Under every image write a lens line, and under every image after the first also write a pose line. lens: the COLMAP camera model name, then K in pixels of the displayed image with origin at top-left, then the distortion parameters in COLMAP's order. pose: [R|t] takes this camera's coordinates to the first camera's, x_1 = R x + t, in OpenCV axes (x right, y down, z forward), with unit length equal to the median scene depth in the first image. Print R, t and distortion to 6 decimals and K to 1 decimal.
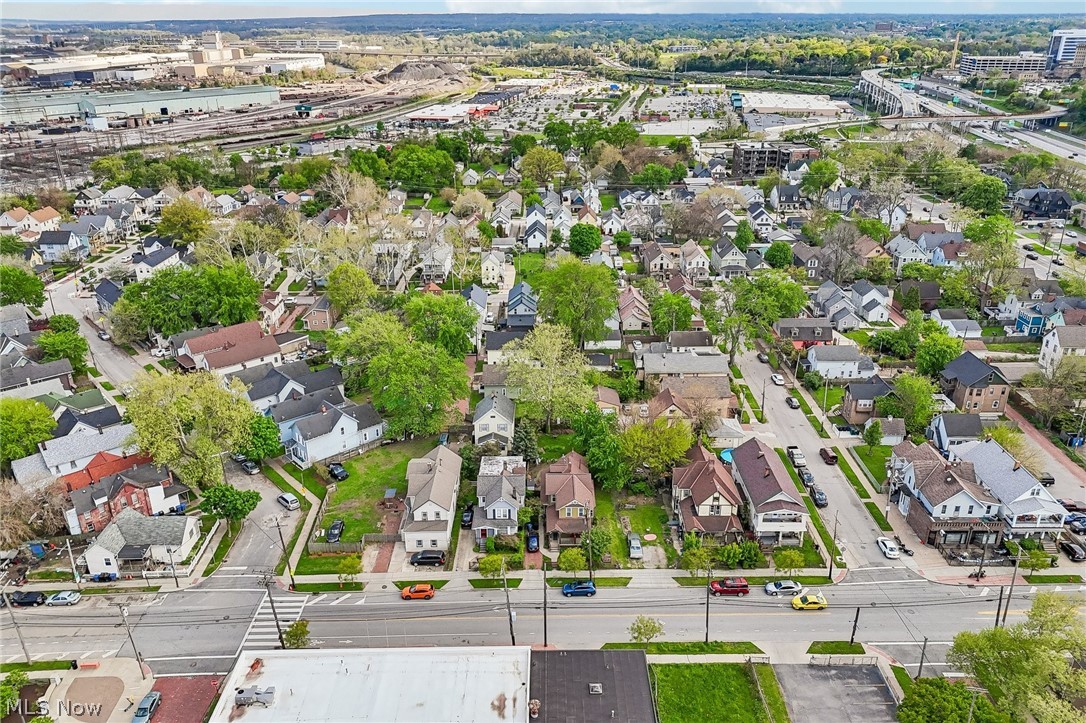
lens RADIAL K [[797.1, 0, 544.8], [0, 797.1, 363.1], [0, 0, 1]] dist [0.073421, -0.073095]
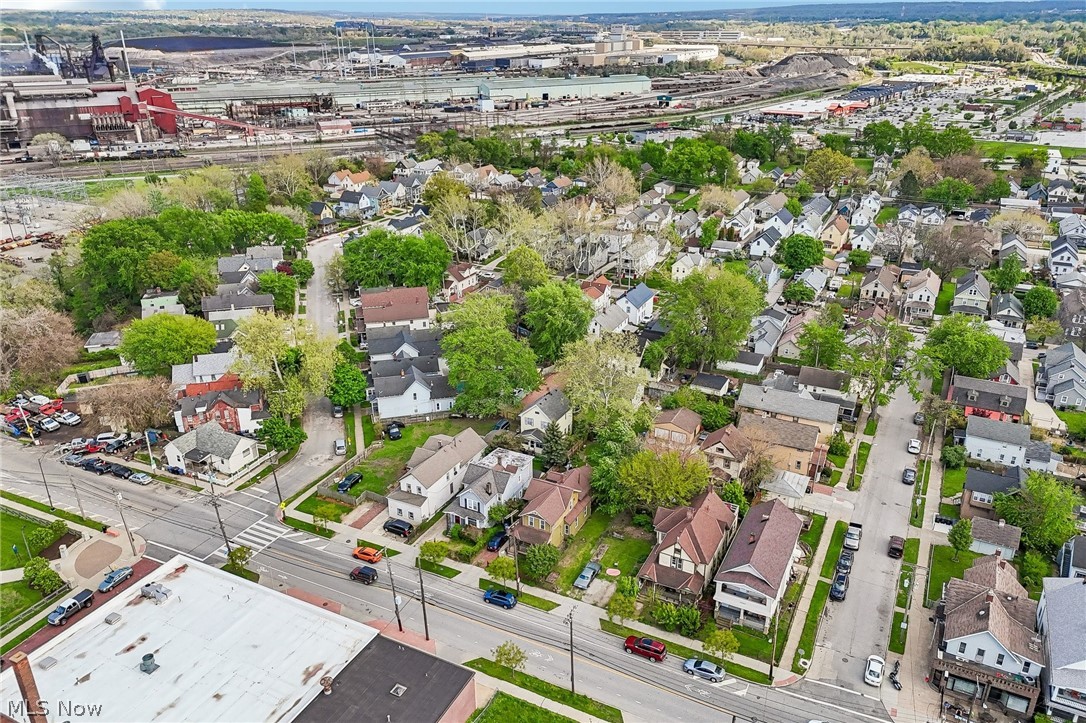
lens RADIAL K [[797.1, 0, 544.8], [0, 797.1, 363.1], [0, 0, 1]] dist [0.073421, -0.073095]
pose [[0.889400, 0.184597, -0.418201, 0.253174], [-0.180781, 0.982296, 0.049122, -0.032069], [0.419864, 0.031914, 0.907026, 0.073992]]
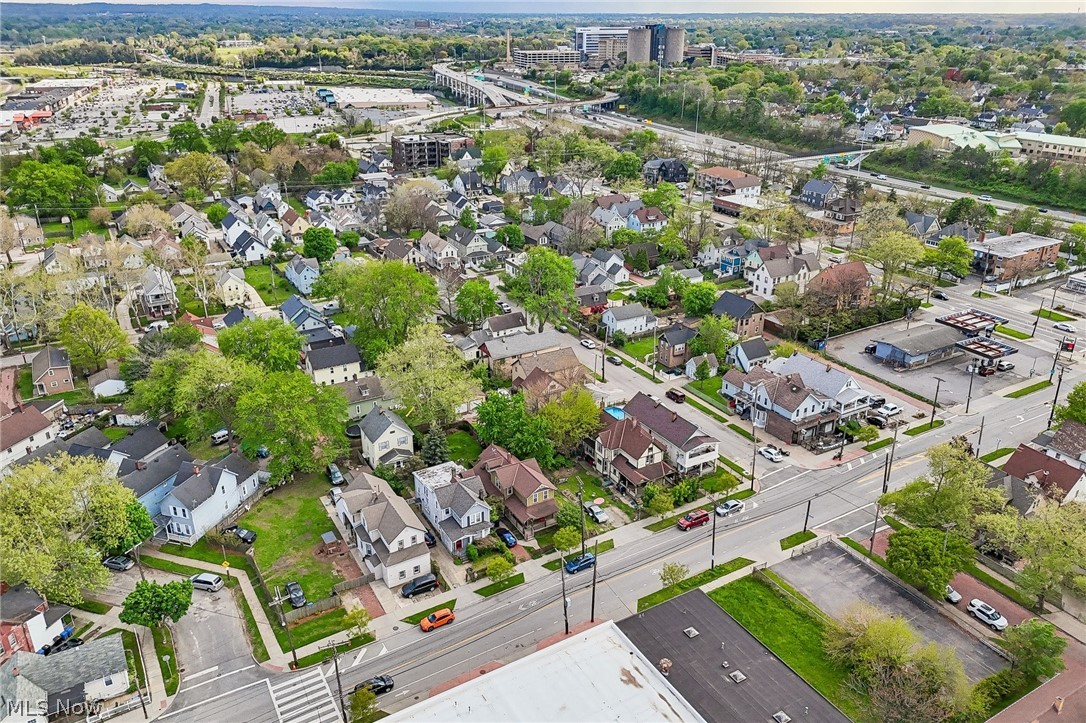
lens RADIAL K [[797.1, 0, 544.8], [0, 797.1, 363.1], [0, 0, 1]] dist [0.073421, -0.073095]
pose [[0.866222, -0.194144, 0.460399, -0.240300], [0.192010, 0.980014, 0.052000, -0.019825], [-0.461293, 0.043357, 0.886188, 0.052568]]
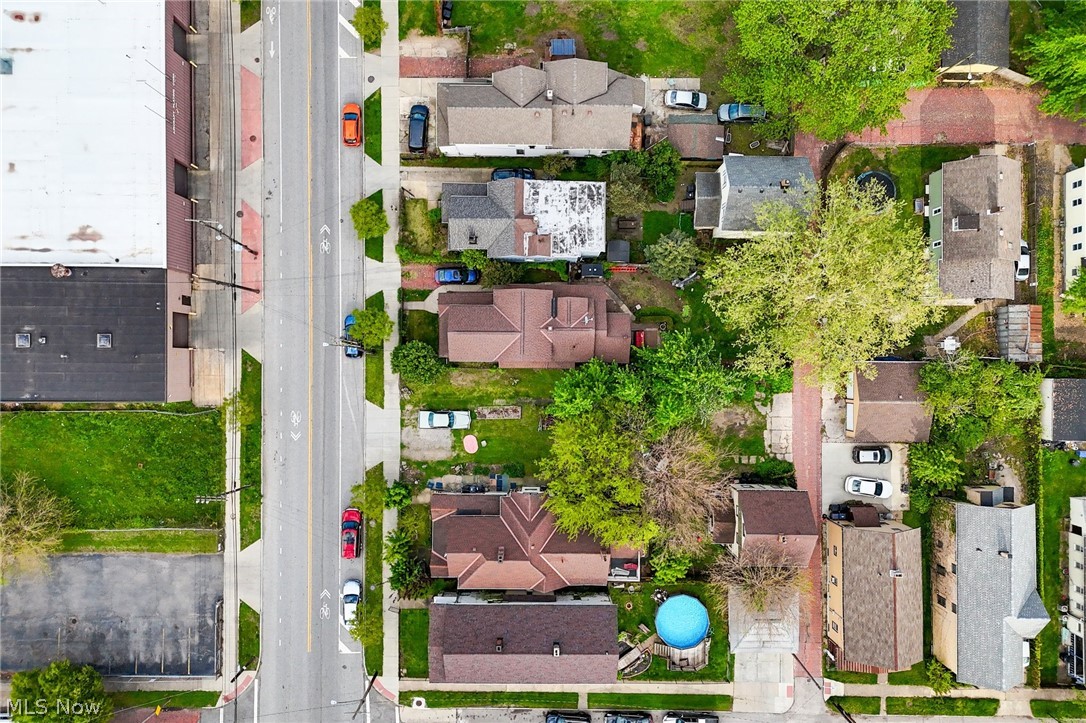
lens RADIAL K [[797.1, 0, 544.8], [0, 797.1, 363.1], [0, 0, 1]] dist [0.073421, -0.073095]
pose [[-0.007644, 0.999964, 0.003650, 0.036426], [-0.403519, -0.006424, 0.914949, -0.277227], [0.914940, 0.005521, 0.403553, 0.487609]]
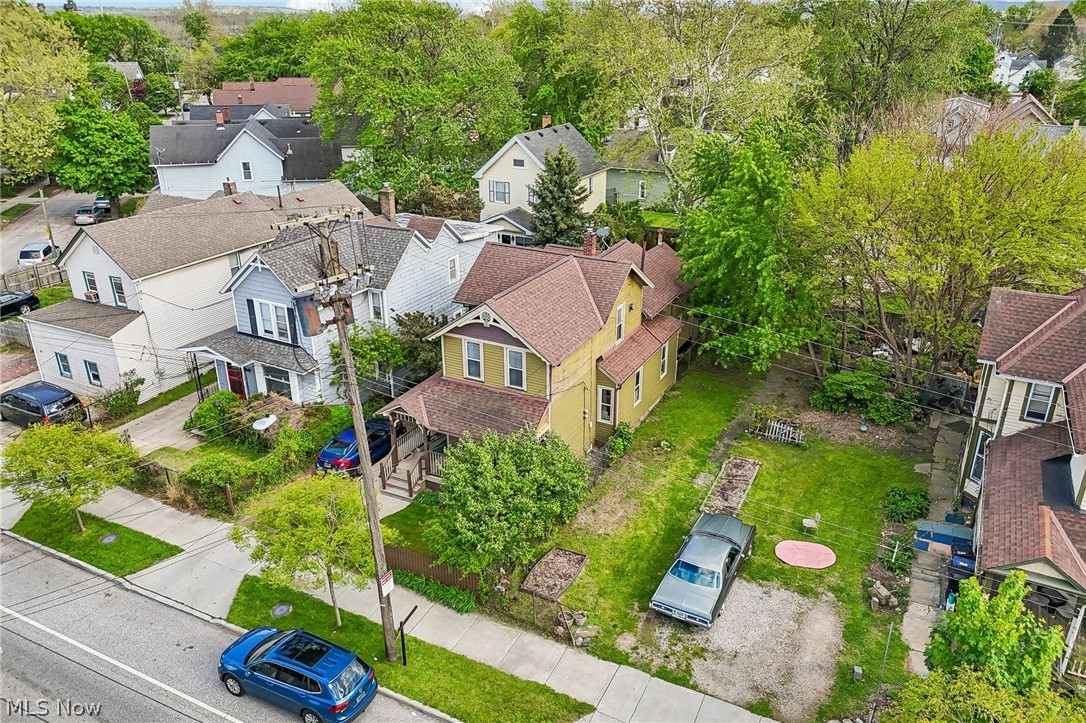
lens RADIAL K [[797.1, 0, 544.8], [0, 797.1, 363.1], [0, 0, 1]] dist [0.073421, -0.073095]
pose [[0.886188, 0.186830, -0.423987, 0.095630], [-0.186850, 0.981492, 0.041955, 0.105866], [0.423979, 0.042042, 0.904696, 0.477772]]
